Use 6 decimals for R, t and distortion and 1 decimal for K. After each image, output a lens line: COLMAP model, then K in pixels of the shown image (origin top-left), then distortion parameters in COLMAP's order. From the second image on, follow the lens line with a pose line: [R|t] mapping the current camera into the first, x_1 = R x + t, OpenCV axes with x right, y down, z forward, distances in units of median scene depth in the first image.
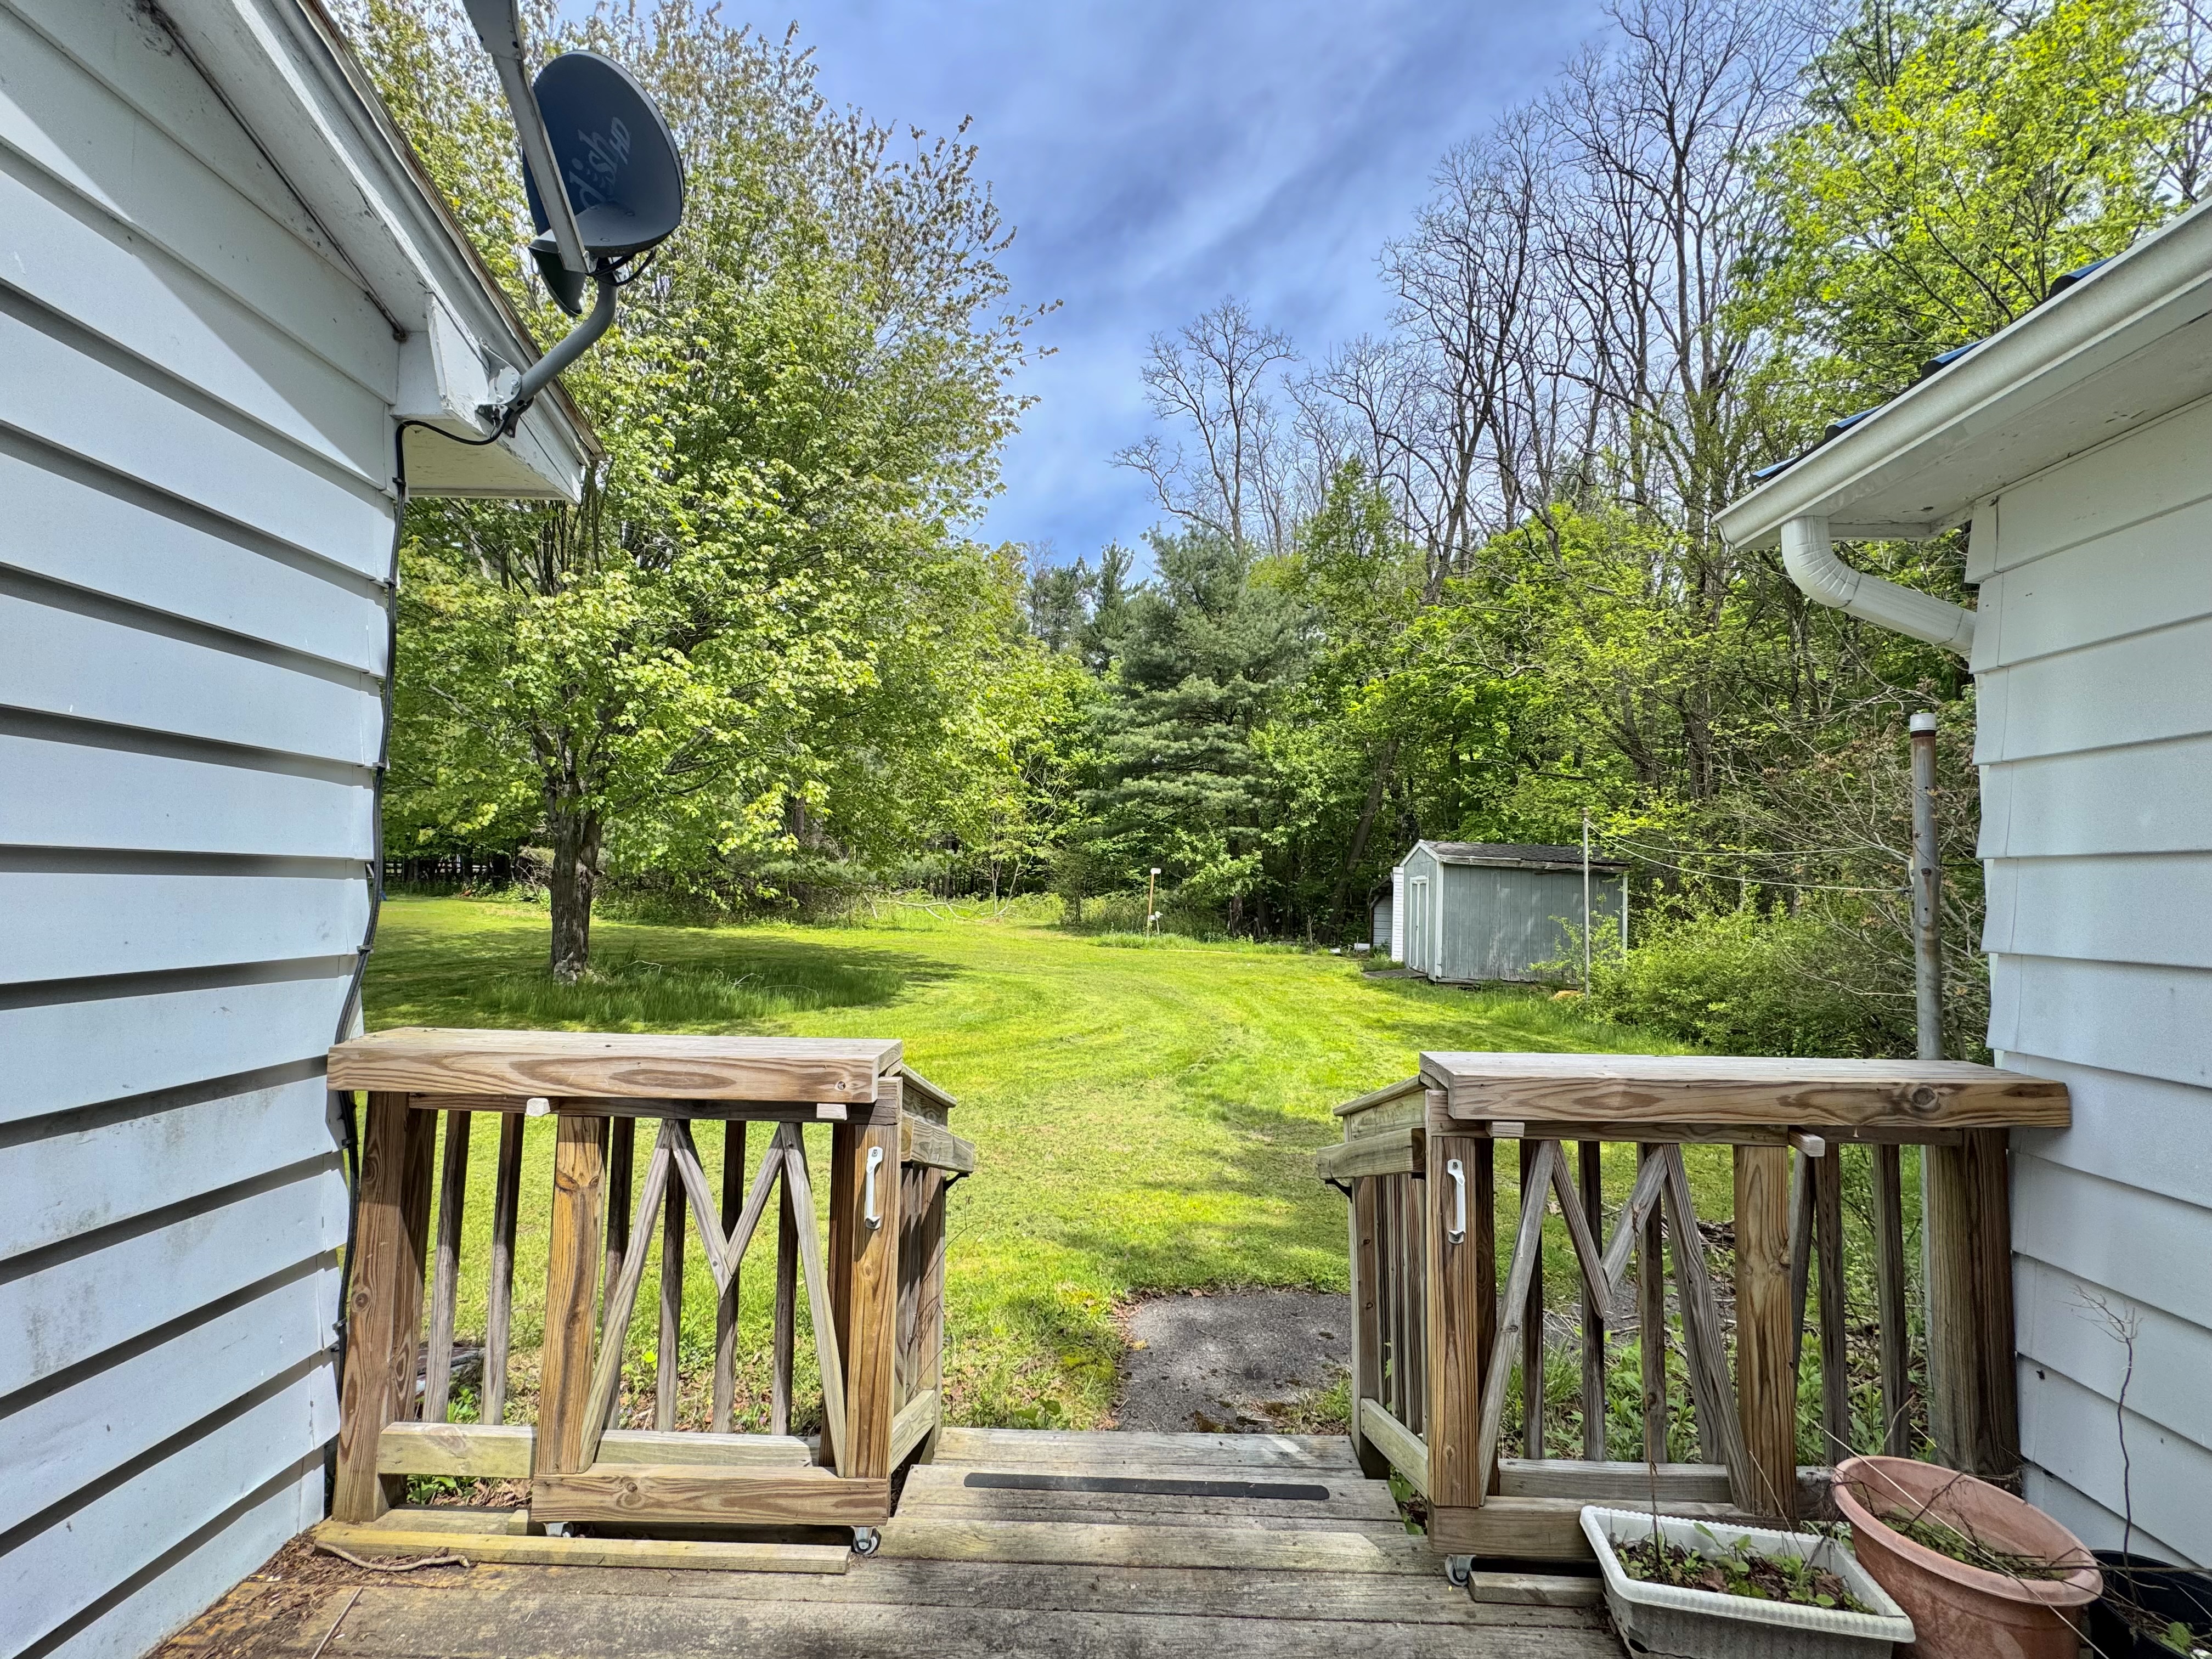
lens RADIAL K [[880.6, 0, 1107.3], [0, 880.6, 830.8], [0, 0, 1]] dist [-0.003257, 0.001148]
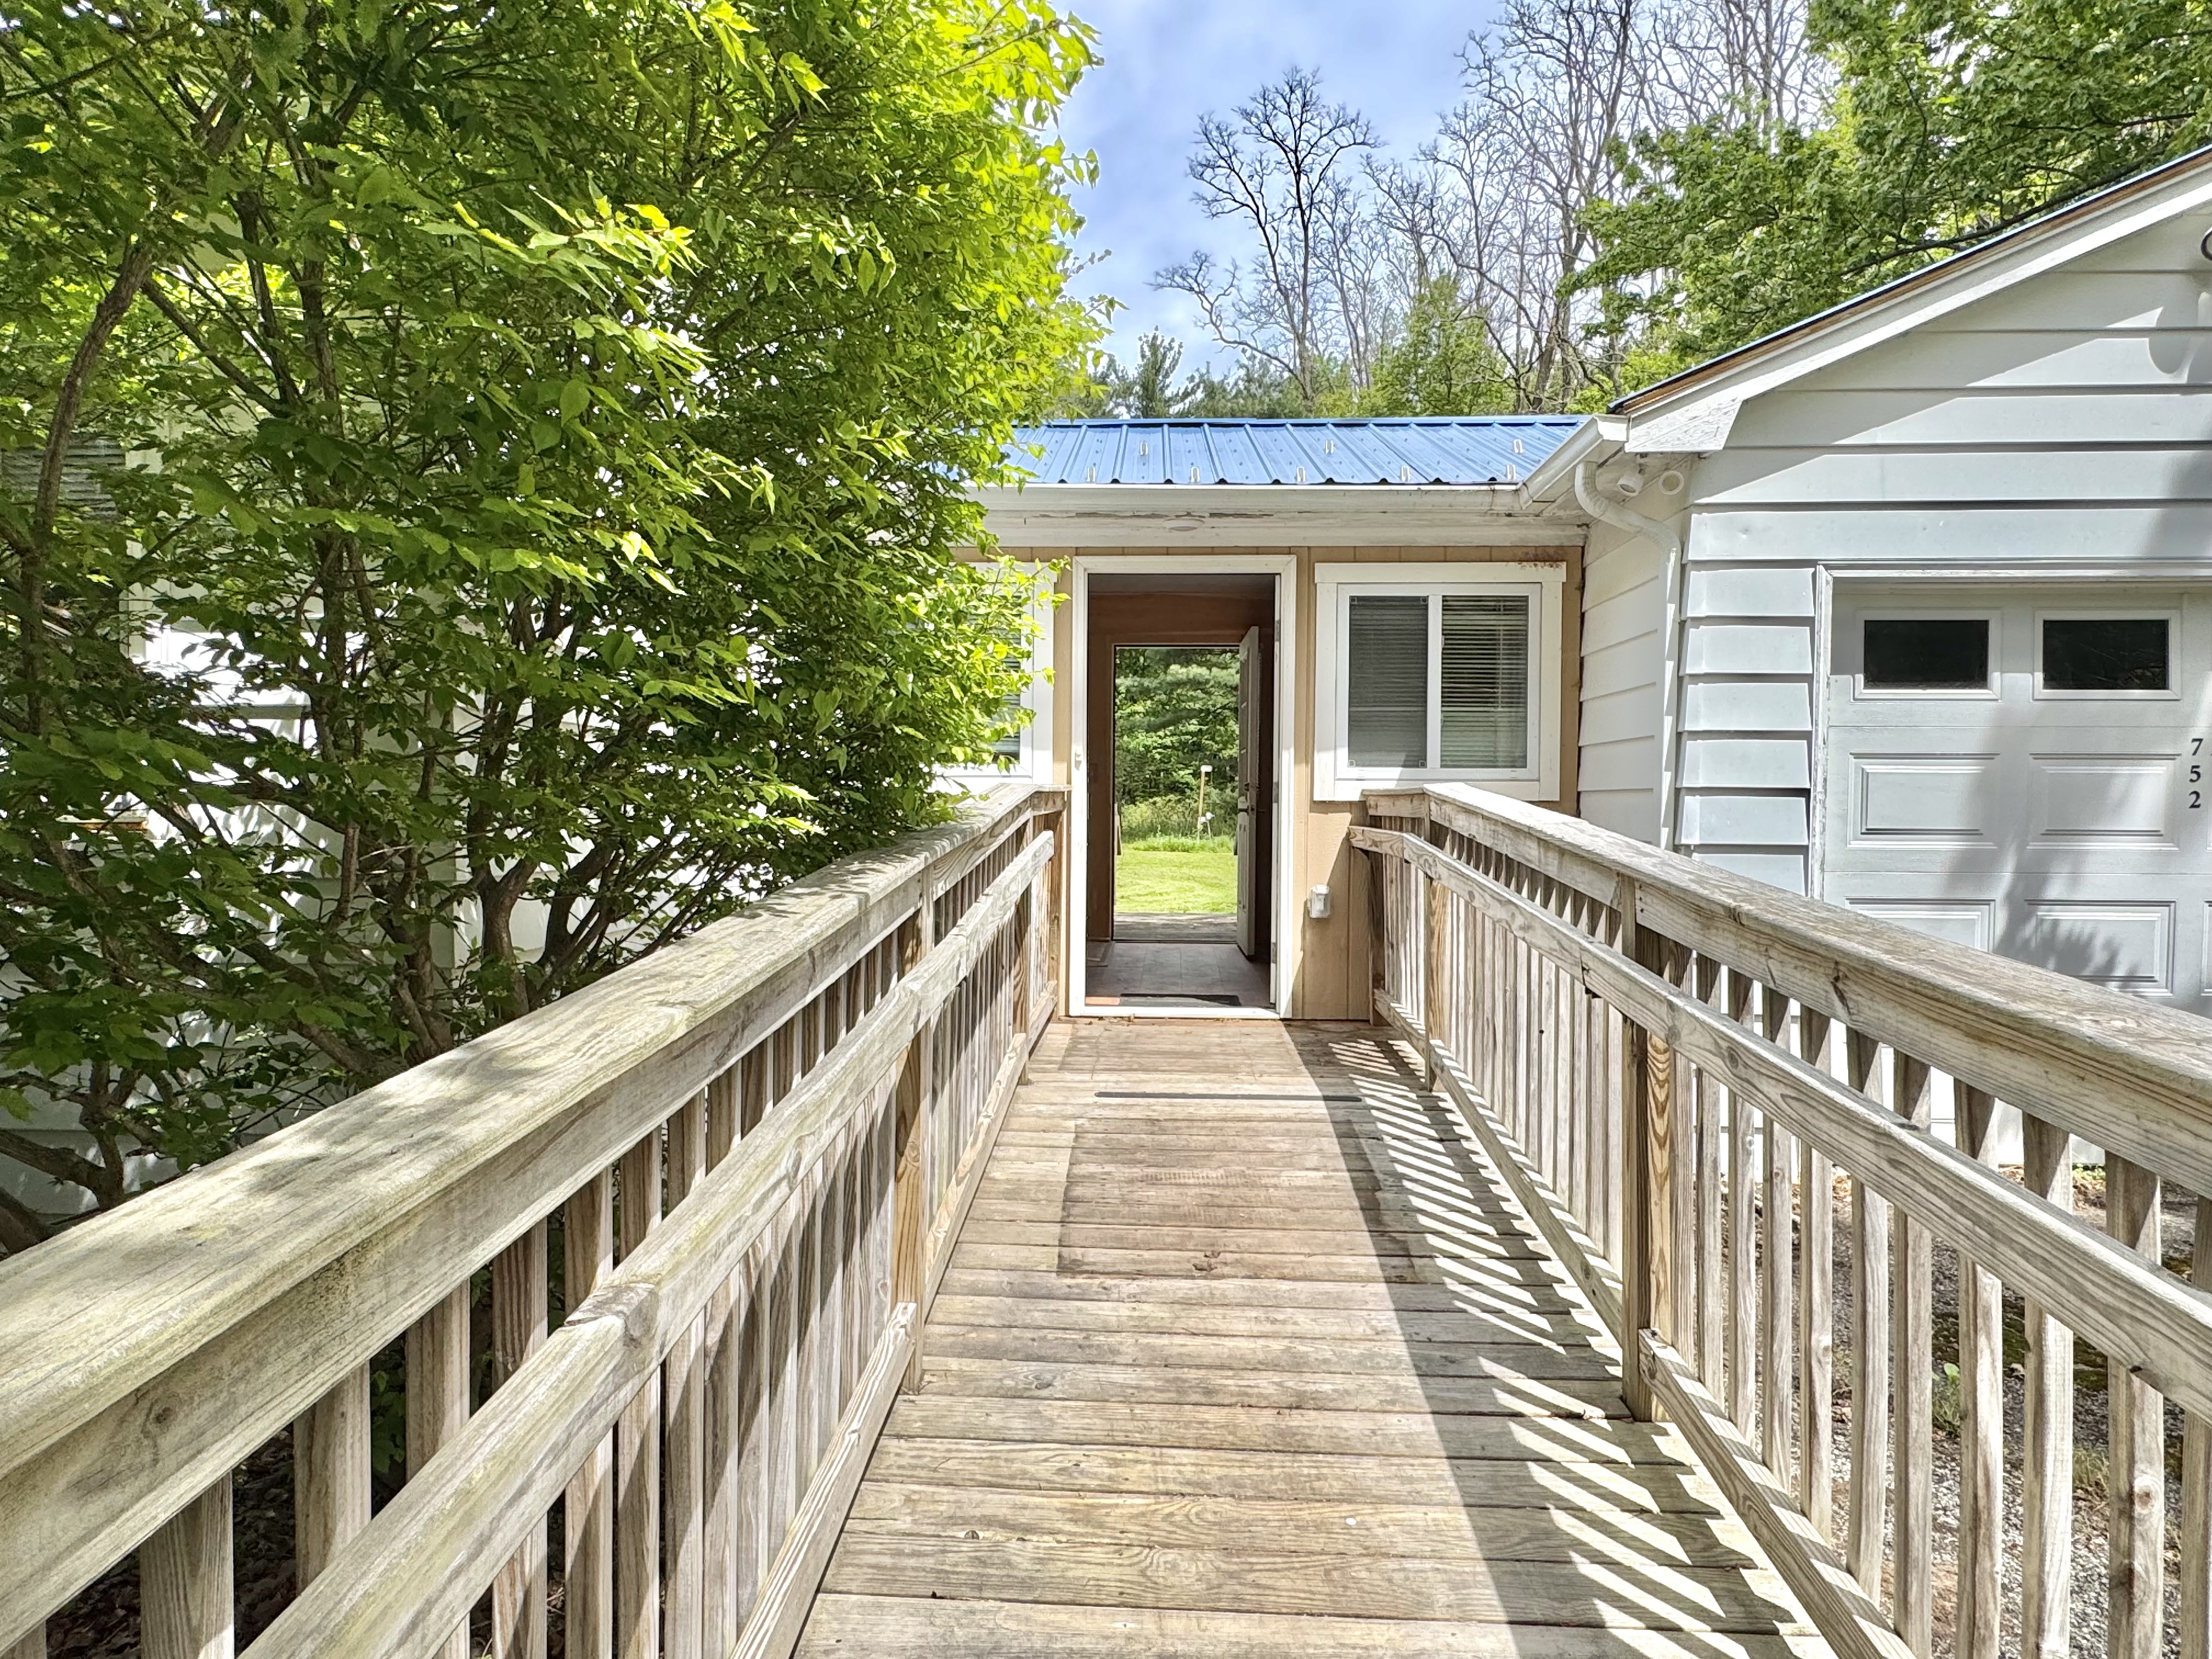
lens RADIAL K [[1354.4, 0, 1104.9], [0, 1354.4, 822.7], [0, 0, 1]] dist [0.000008, 0.000015]
pose [[0.999426, -0.010195, -0.032302, -0.003976], [0.012690, 0.996872, 0.078008, -0.007171], [0.031406, -0.078373, 0.996429, -0.307131]]
